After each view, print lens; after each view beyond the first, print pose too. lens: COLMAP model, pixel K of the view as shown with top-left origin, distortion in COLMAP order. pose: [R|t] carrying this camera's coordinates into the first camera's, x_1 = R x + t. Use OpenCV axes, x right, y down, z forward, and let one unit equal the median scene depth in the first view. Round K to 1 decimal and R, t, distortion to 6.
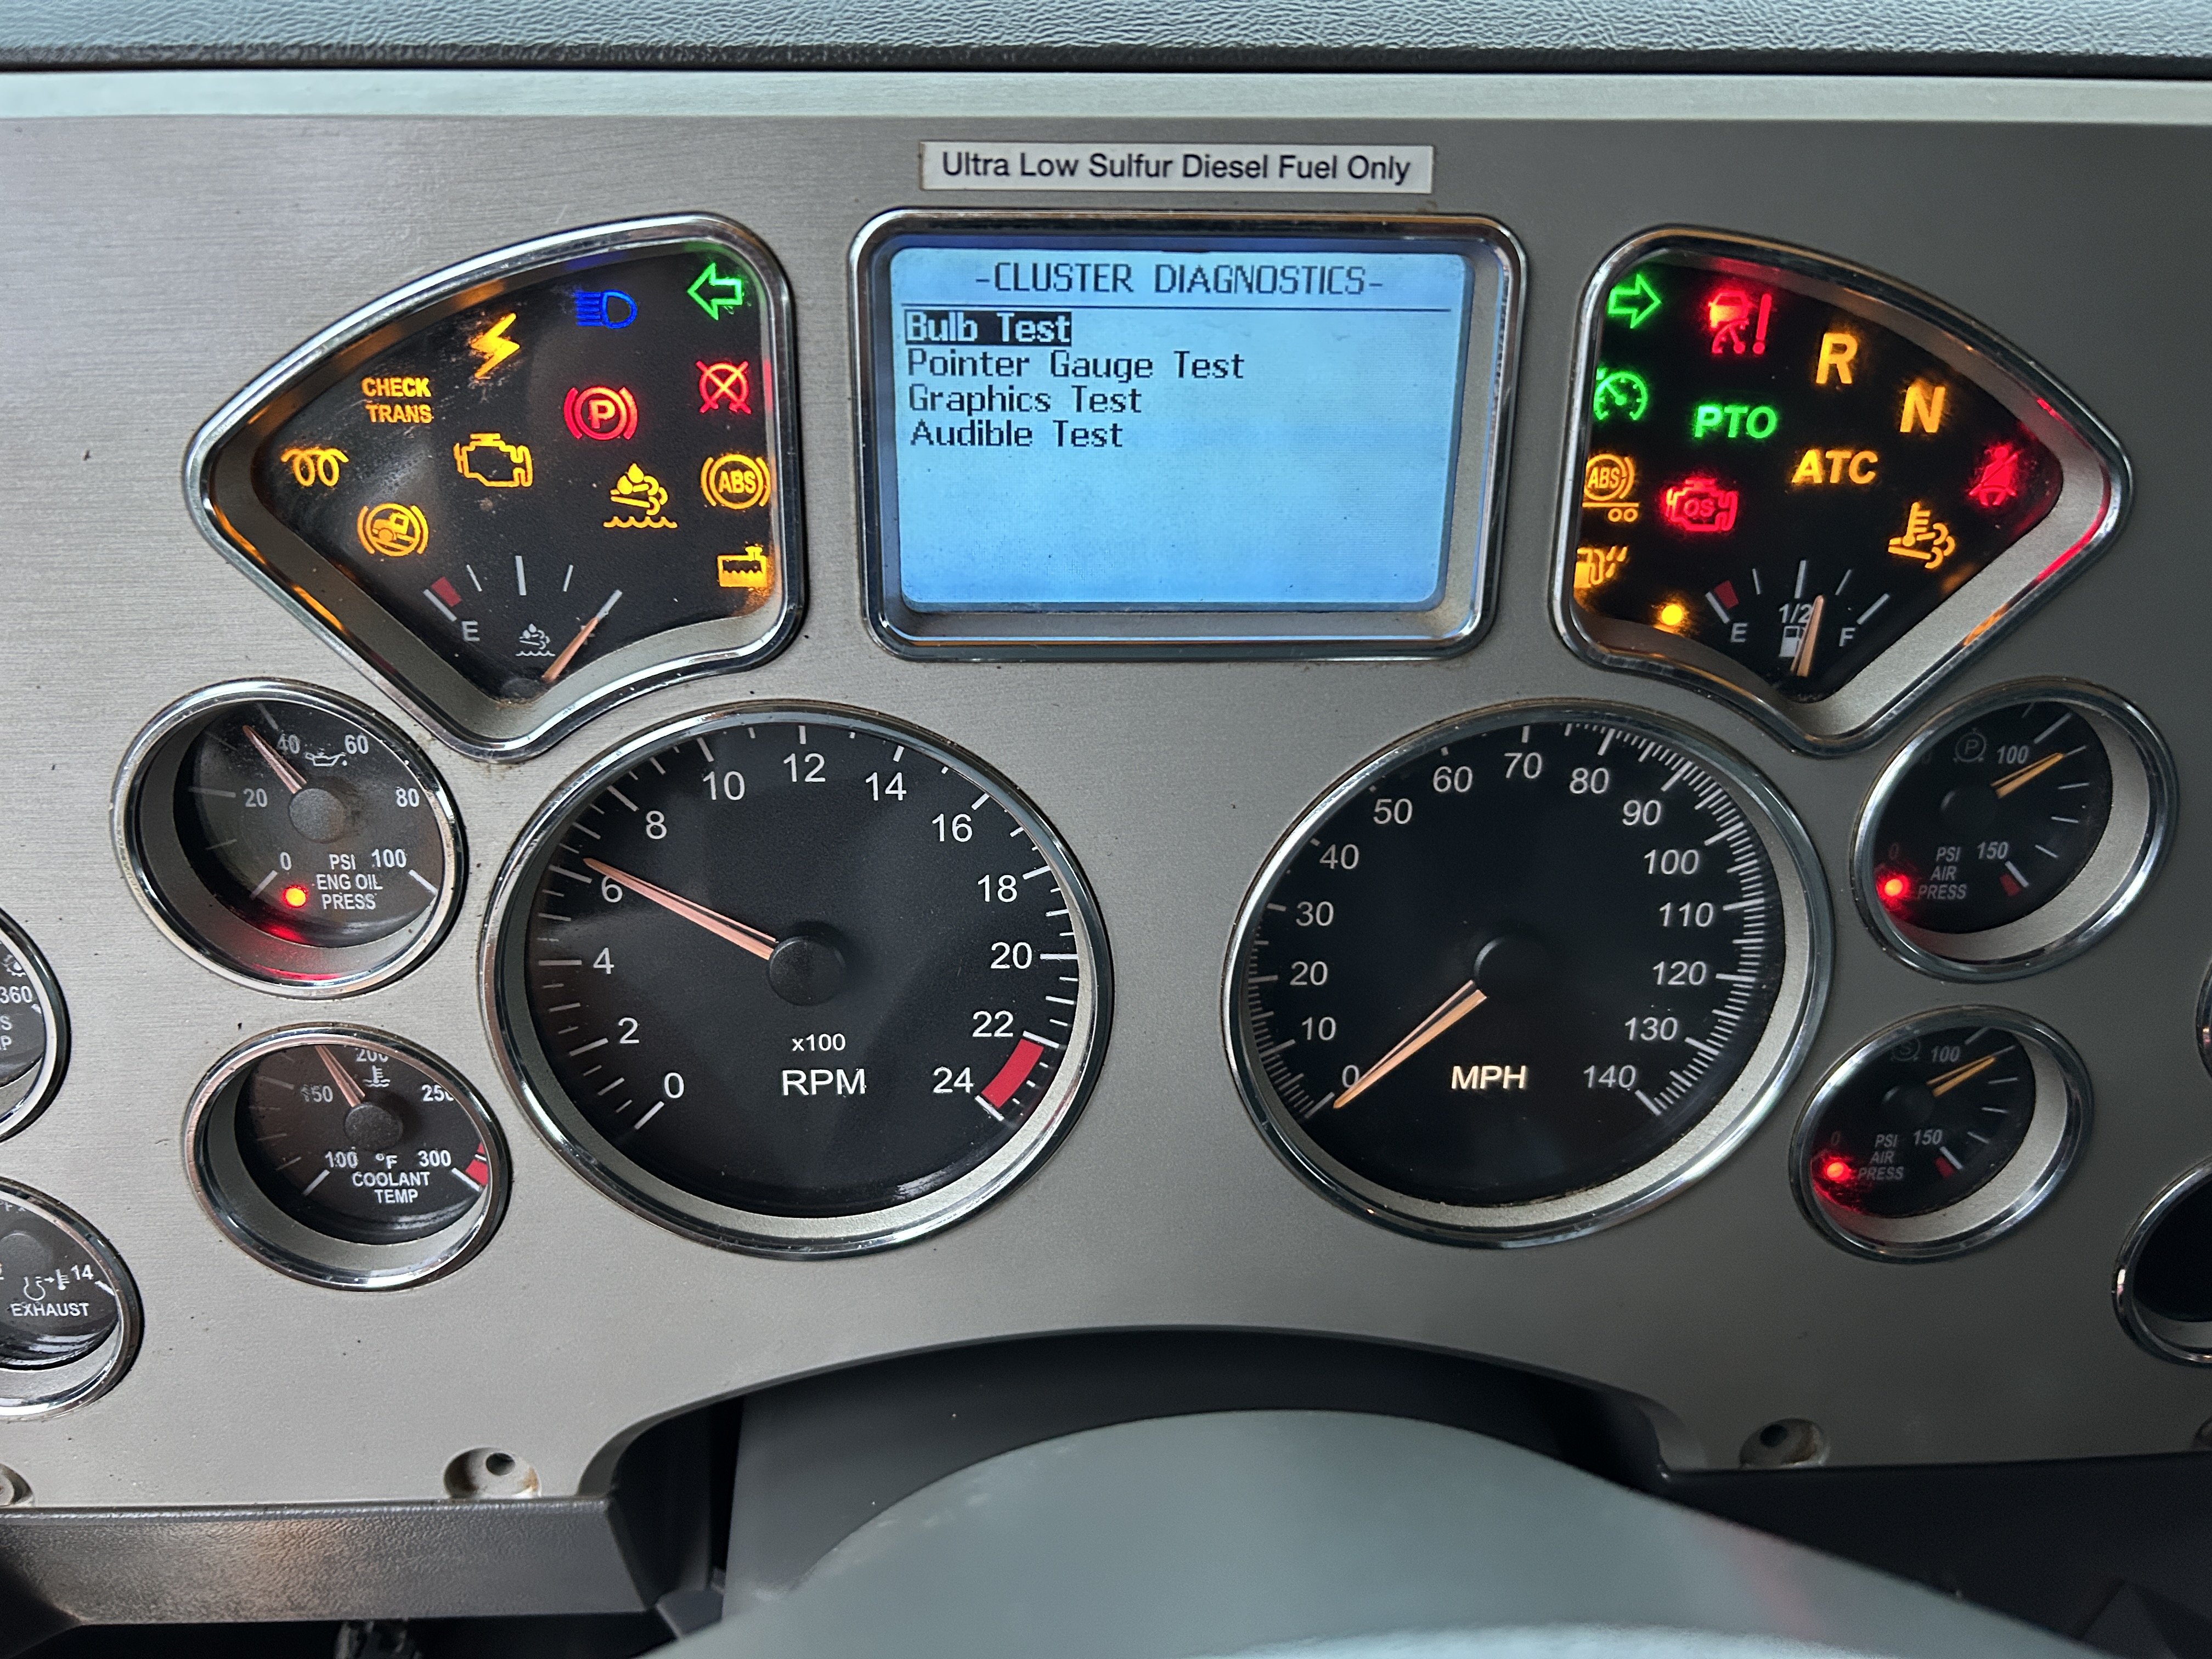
lens RADIAL K [[1665.3, 0, 1104.3], [0, 1665.3, 823.9], [0, 0, 1]] dist [0.031873, -0.015992]
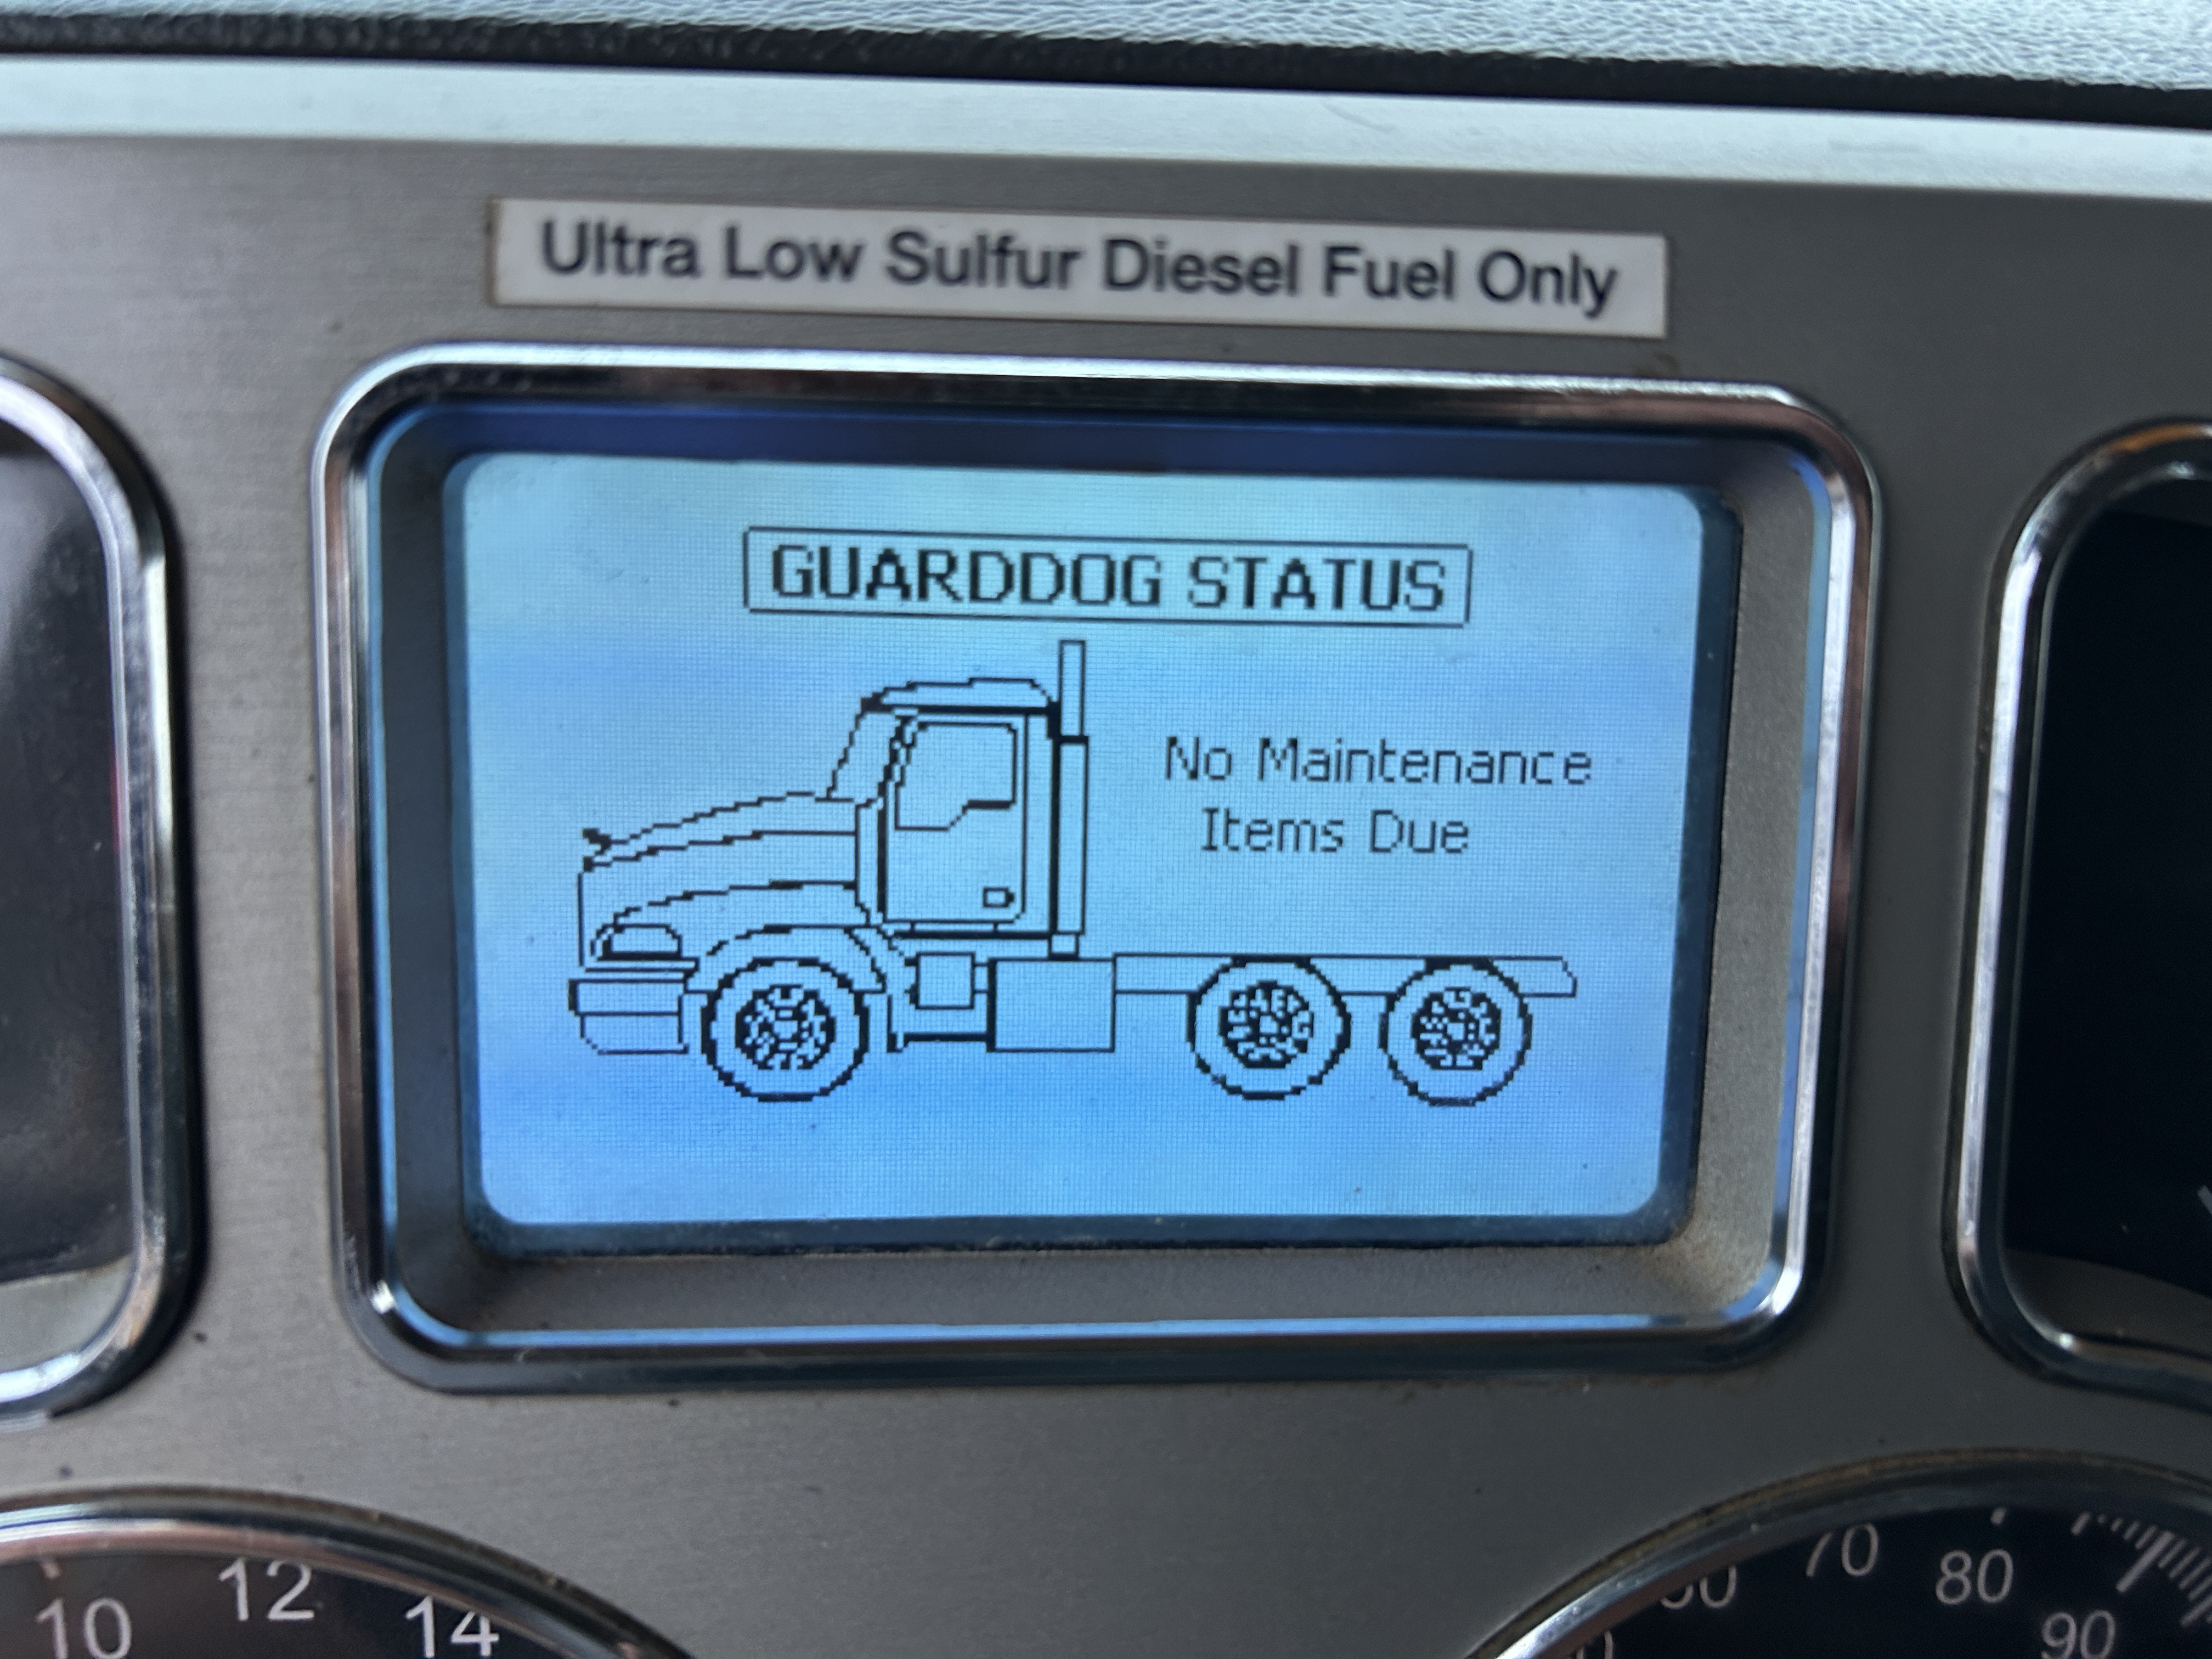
lens RADIAL K [[1665.3, 0, 1108.3], [0, 1665.3, 829.5], [0, 0, 1]] dist [0.031873, -0.015992]
pose [[0.999180, 0.003591, 0.040331, 0.031028], [0.006321, 0.970016, -0.242957, -0.144800], [-0.039994, 0.243013, 0.969198, 0.613390]]
